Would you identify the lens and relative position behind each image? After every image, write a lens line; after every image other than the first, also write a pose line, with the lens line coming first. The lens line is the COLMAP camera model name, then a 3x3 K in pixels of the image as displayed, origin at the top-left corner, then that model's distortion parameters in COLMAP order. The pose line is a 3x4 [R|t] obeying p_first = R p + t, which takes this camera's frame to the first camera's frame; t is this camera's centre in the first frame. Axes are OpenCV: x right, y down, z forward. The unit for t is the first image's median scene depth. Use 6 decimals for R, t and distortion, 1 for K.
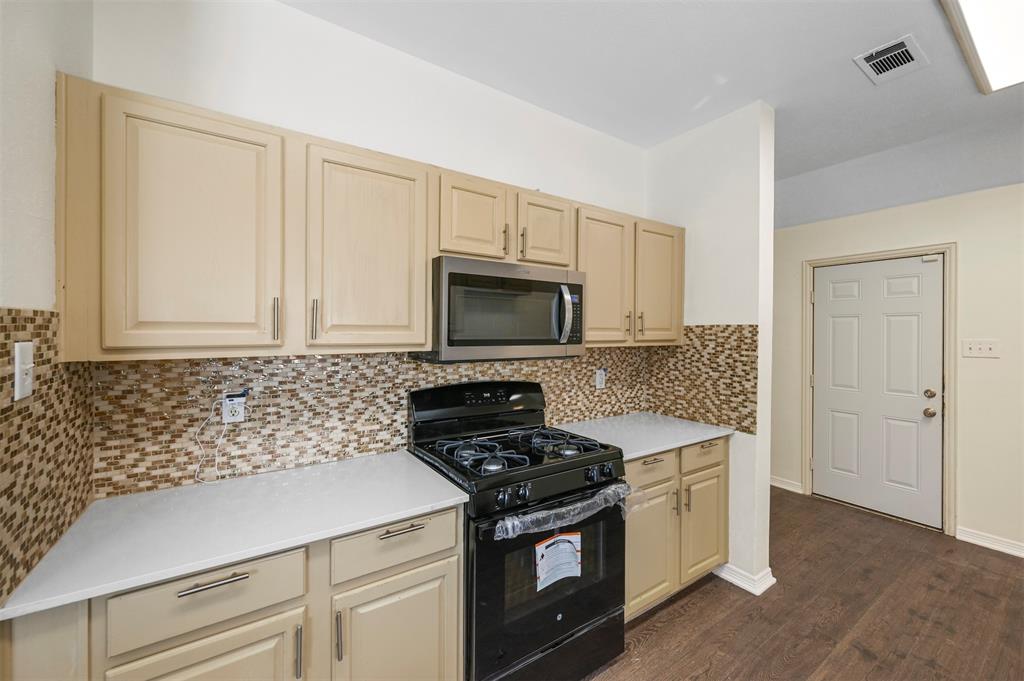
lens RADIAL K [[402.2, 0, 514.6], [0, 402.2, 331.7], [0, 0, 1]] dist [-0.000856, -0.000373]
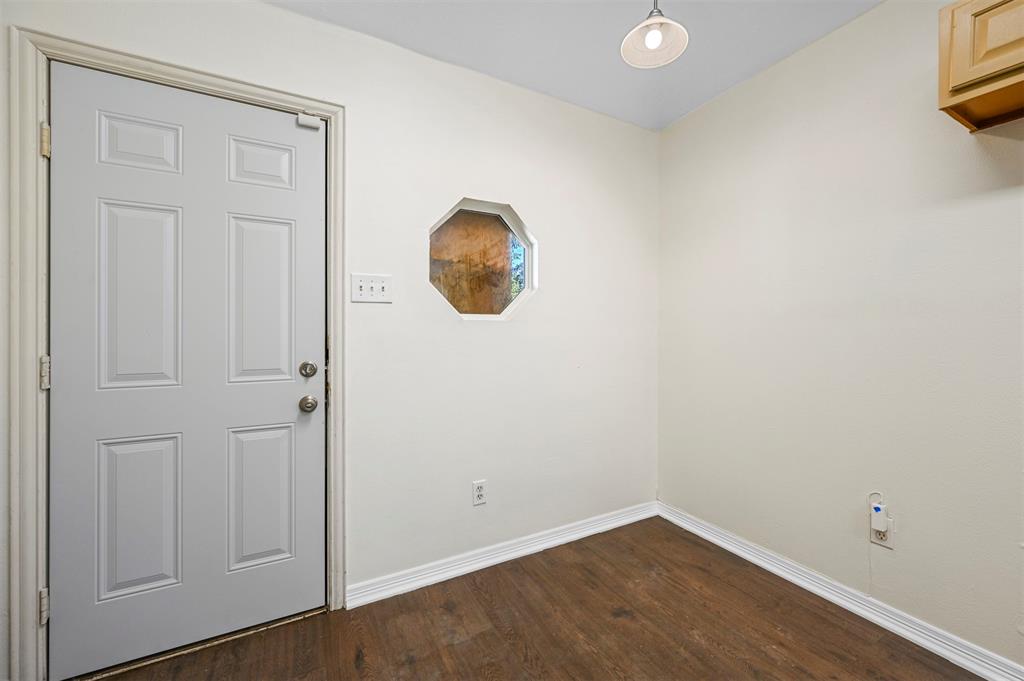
lens RADIAL K [[402.2, 0, 516.2], [0, 402.2, 334.6], [0, 0, 1]] dist [-0.000856, -0.000373]
pose [[0.092226, -0.006563, 0.995717, 0.520521], [-0.005007, 0.999963, 0.007055, 0.102290], [-0.995726, -0.005636, 0.092189, 0.675300]]
